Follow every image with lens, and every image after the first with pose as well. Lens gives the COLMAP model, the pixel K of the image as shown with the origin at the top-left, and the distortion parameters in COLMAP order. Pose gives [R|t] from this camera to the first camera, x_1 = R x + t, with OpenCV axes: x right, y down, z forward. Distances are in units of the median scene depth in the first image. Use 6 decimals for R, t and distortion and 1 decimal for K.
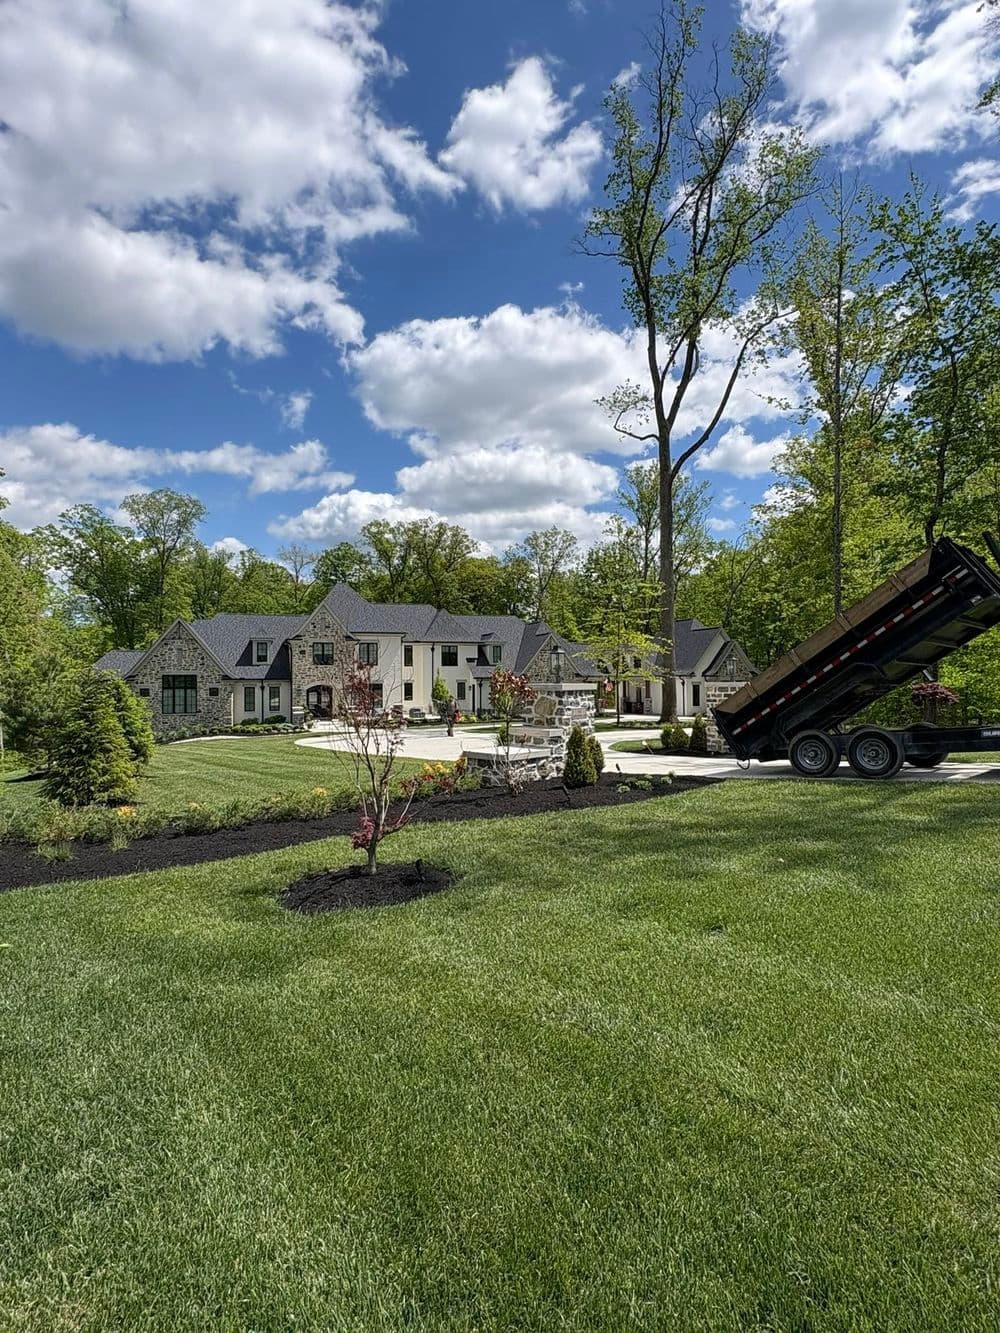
lens RADIAL K [[886.9, 0, 500.0], [0, 886.9, 666.5], [0, 0, 1]] dist [0.087027, -0.083189]
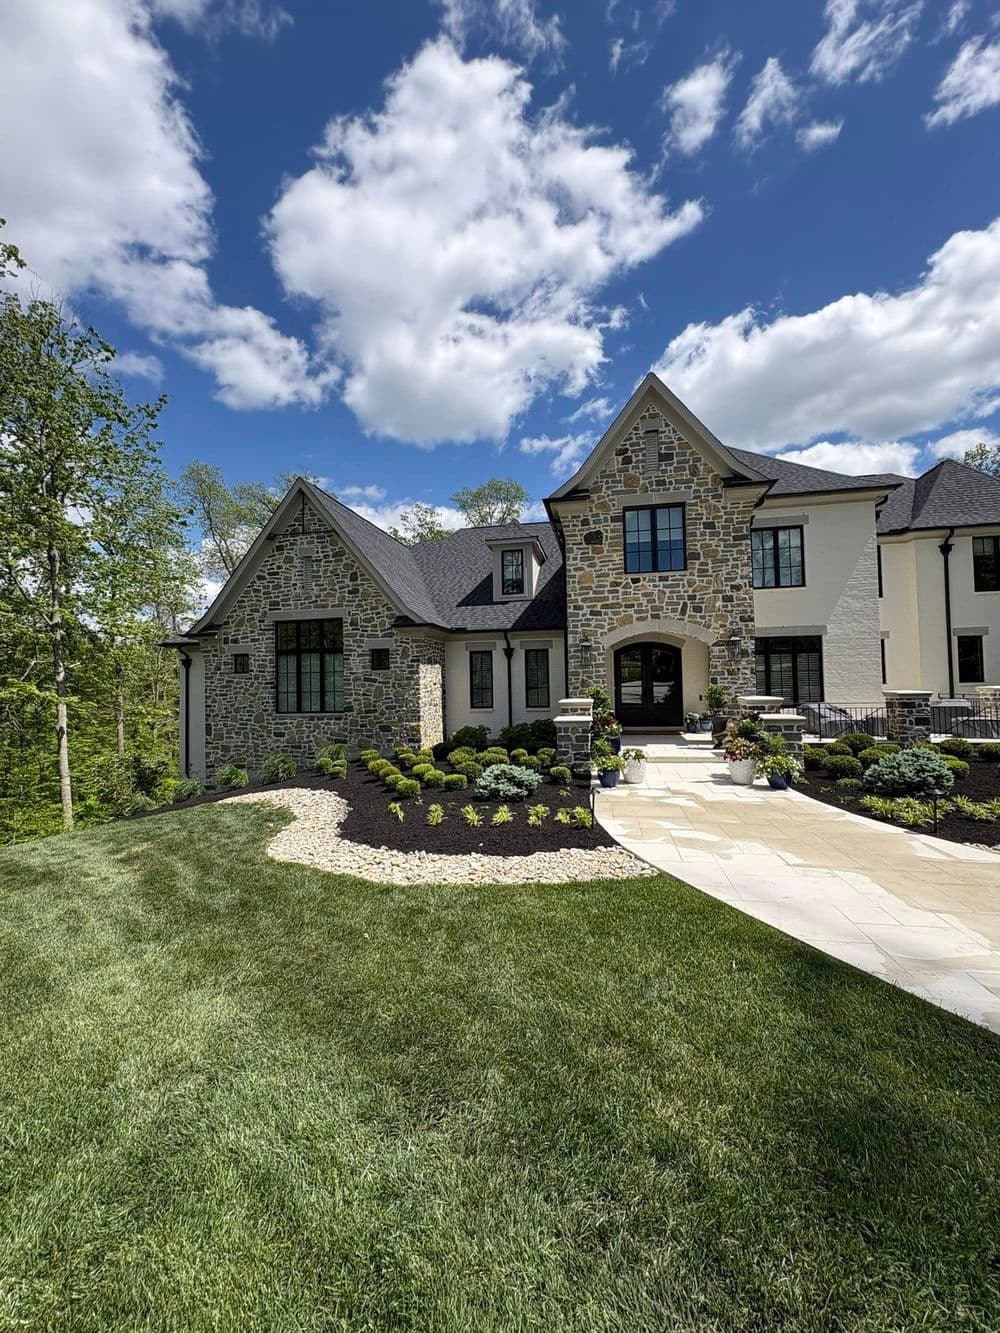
lens RADIAL K [[886.9, 0, 500.0], [0, 886.9, 666.5], [0, 0, 1]] dist [0.087027, -0.083189]
pose [[0.938026, -0.014083, -0.346279, -0.134074], [0.019562, 0.999733, 0.012332, 0.027618], [0.346013, -0.018342, 0.938051, 0.647725]]
